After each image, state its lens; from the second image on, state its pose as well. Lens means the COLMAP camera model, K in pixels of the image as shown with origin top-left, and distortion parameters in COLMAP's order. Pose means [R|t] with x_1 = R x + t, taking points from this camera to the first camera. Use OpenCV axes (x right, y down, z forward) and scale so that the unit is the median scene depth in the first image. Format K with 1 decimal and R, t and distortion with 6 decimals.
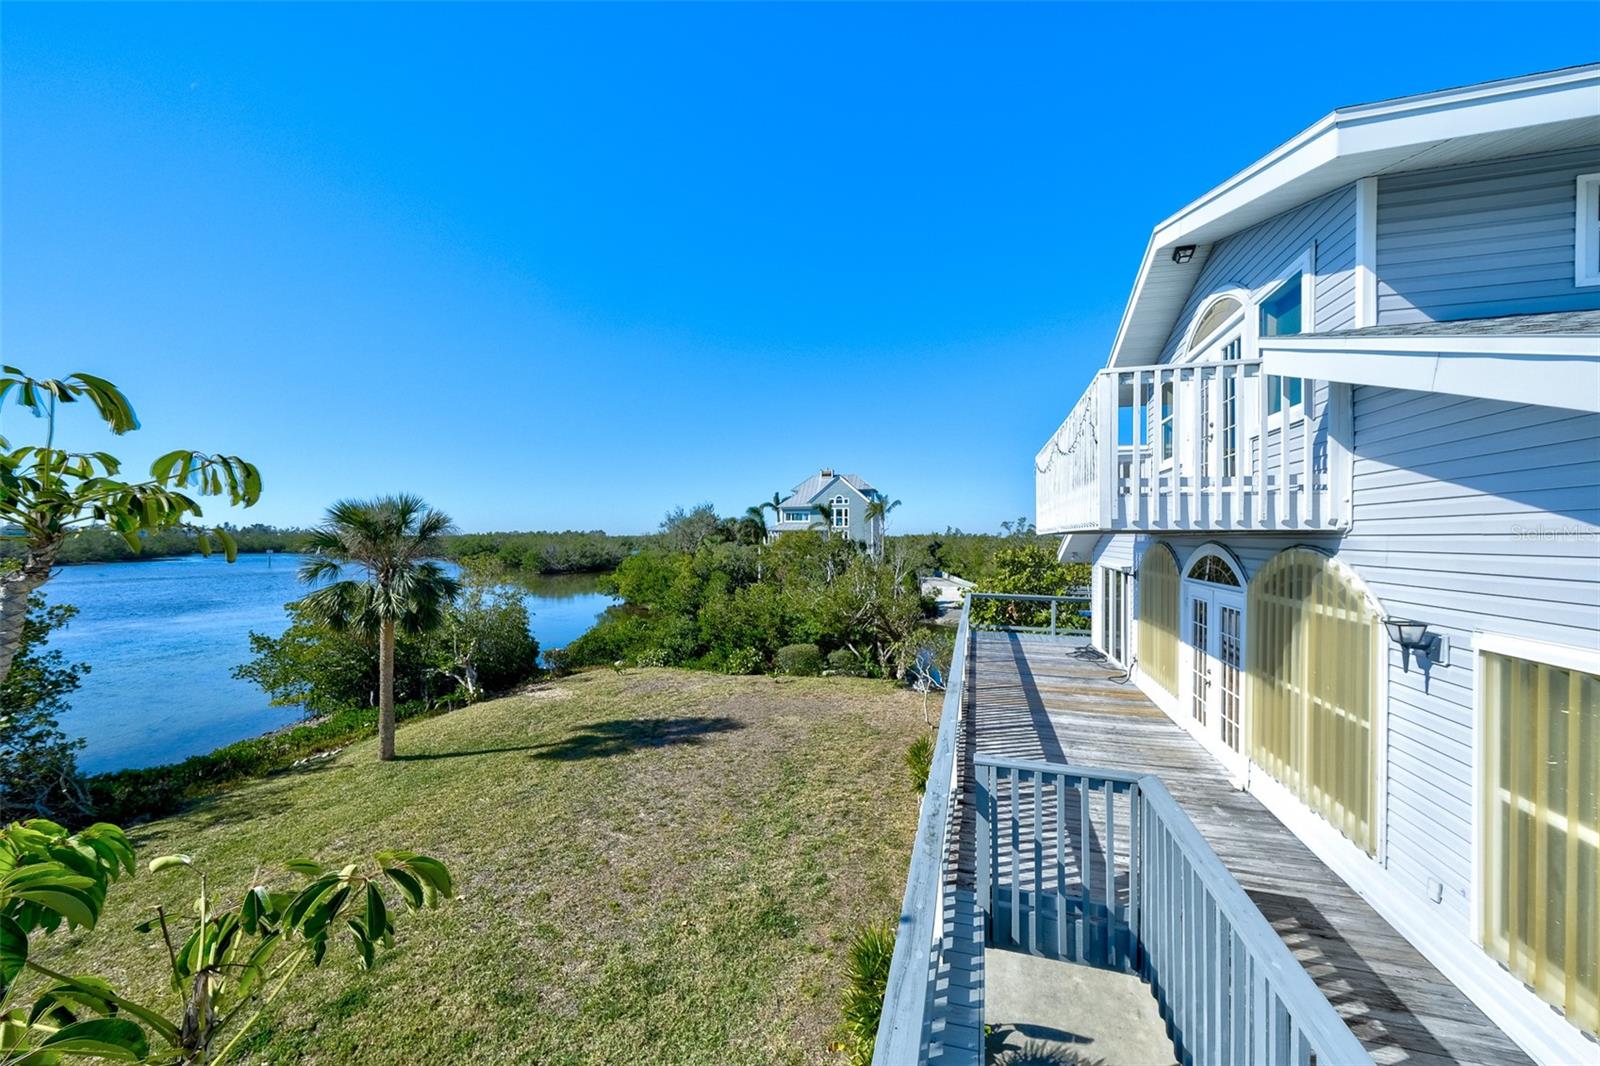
lens RADIAL K [[559.0, 0, 782.4], [0, 559.0, 531.1], [0, 0, 1]] dist [0.000569, -0.000028]
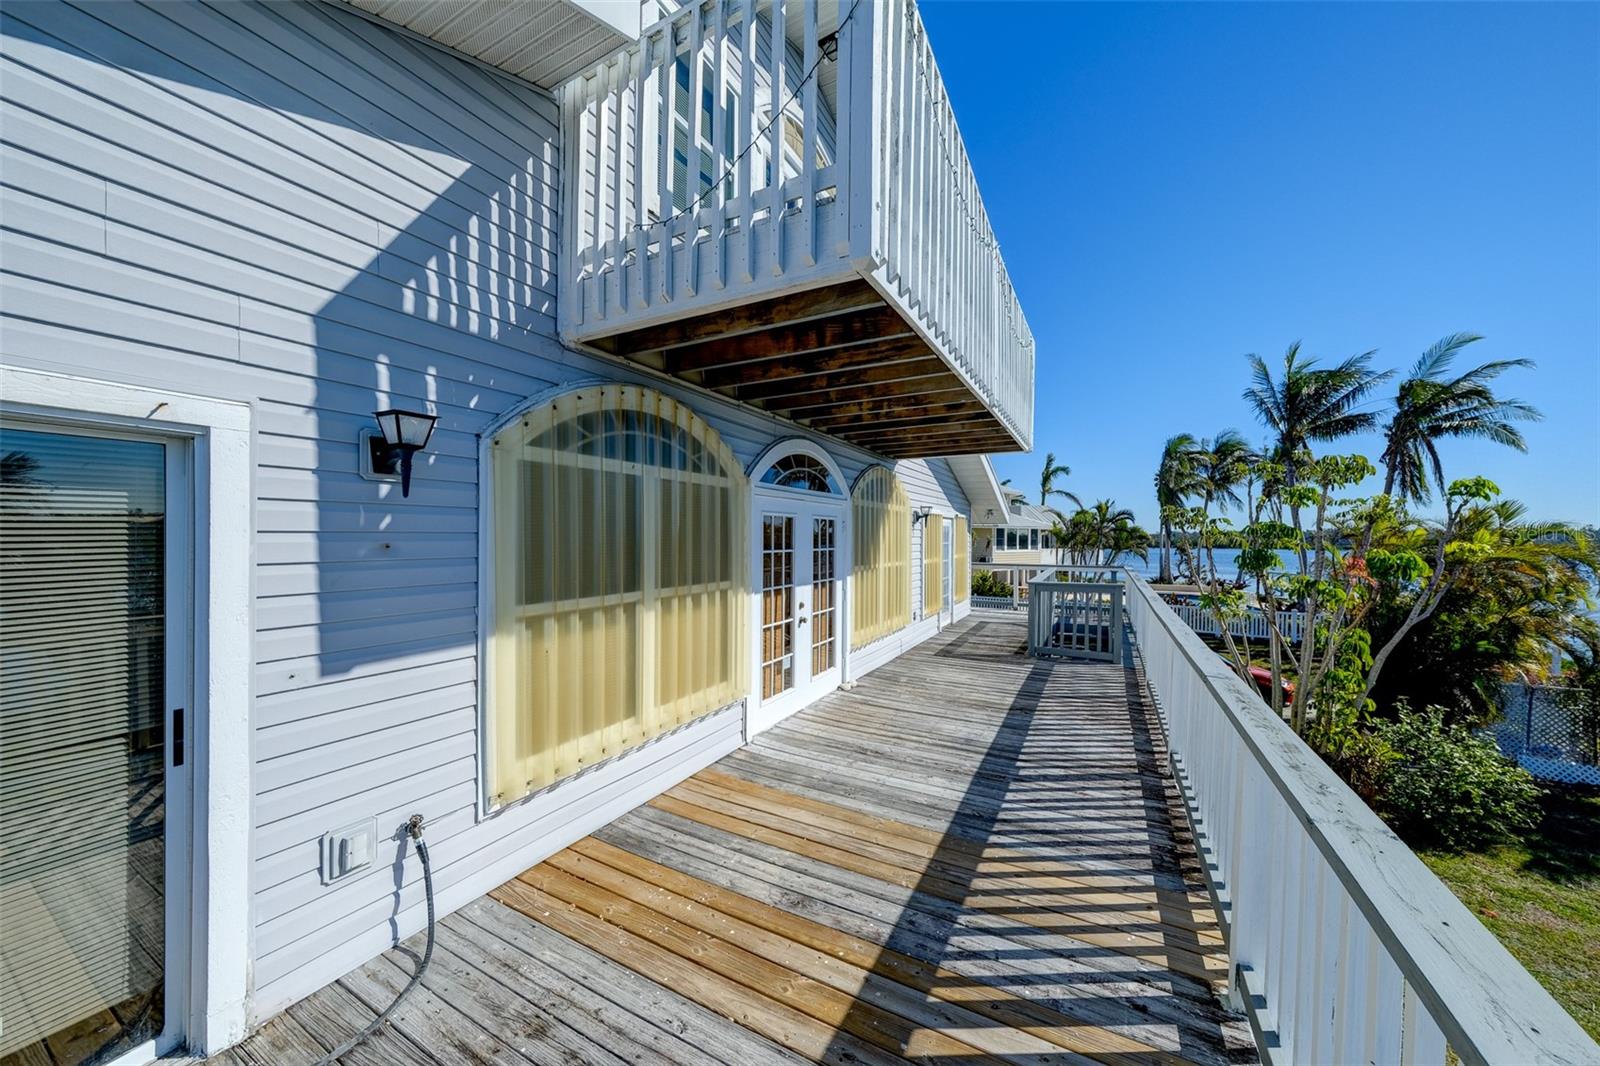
lens RADIAL K [[559.0, 0, 774.7], [0, 559.0, 547.1], [0, 0, 1]] dist [0.000569, -0.000028]
pose [[-0.981239, 0.000024, 0.192794, 0.306481], [0.003278, 0.999857, 0.016561, 0.071898], [-0.192766, 0.016882, -0.981099, 0.832639]]
